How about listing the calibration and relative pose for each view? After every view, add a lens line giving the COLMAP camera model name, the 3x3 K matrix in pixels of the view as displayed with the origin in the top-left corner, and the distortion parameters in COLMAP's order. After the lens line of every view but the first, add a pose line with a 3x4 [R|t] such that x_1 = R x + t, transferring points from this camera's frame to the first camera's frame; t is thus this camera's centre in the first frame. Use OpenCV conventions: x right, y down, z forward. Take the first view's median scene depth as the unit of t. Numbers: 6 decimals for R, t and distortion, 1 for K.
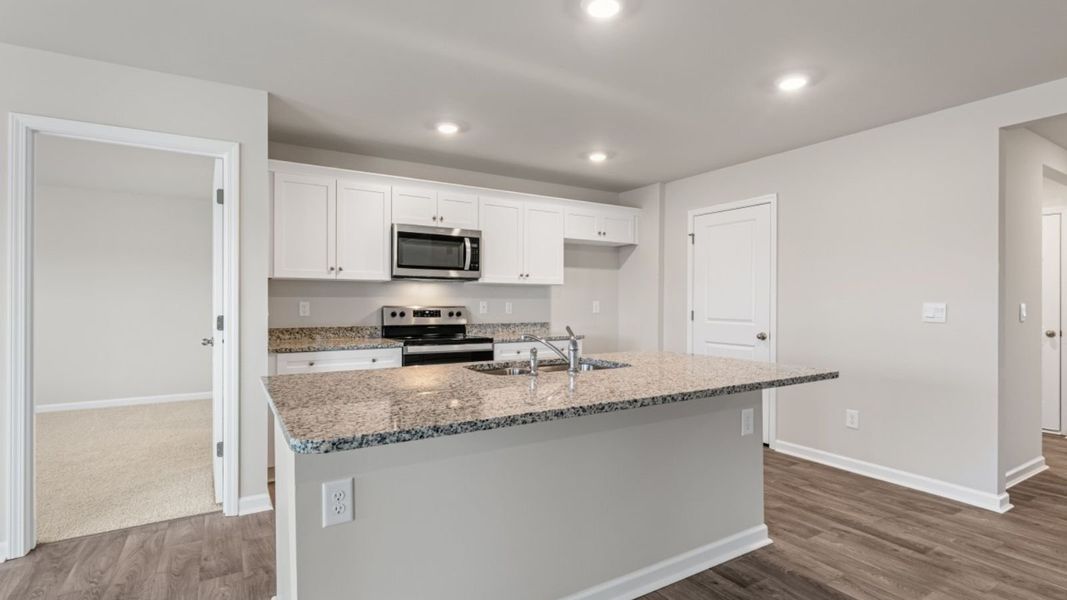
lens RADIAL K [[498.2, 0, 555.1], [0, 498.2, 306.4], [0, 0, 1]] dist [0.001828, -0.000878]
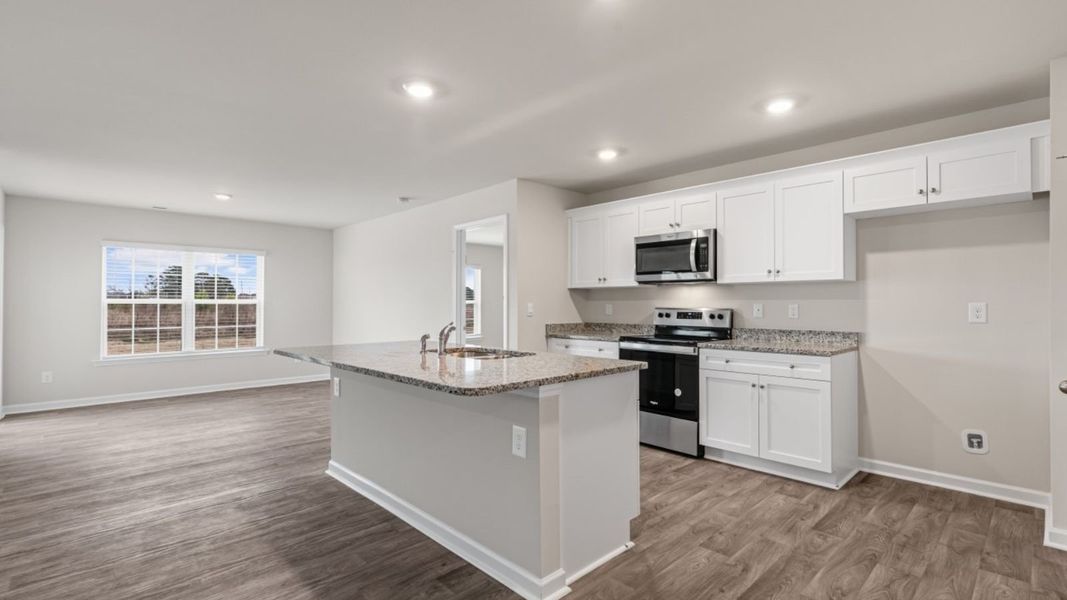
lens RADIAL K [[498.2, 0, 545.2], [0, 498.2, 306.6], [0, 0, 1]] dist [0.001828, -0.000878]
pose [[0.226384, 0.002761, -0.974034, 0.716745], [-0.008315, 0.999965, 0.000902, -0.002292], [0.974003, 0.007895, 0.226399, 0.488696]]
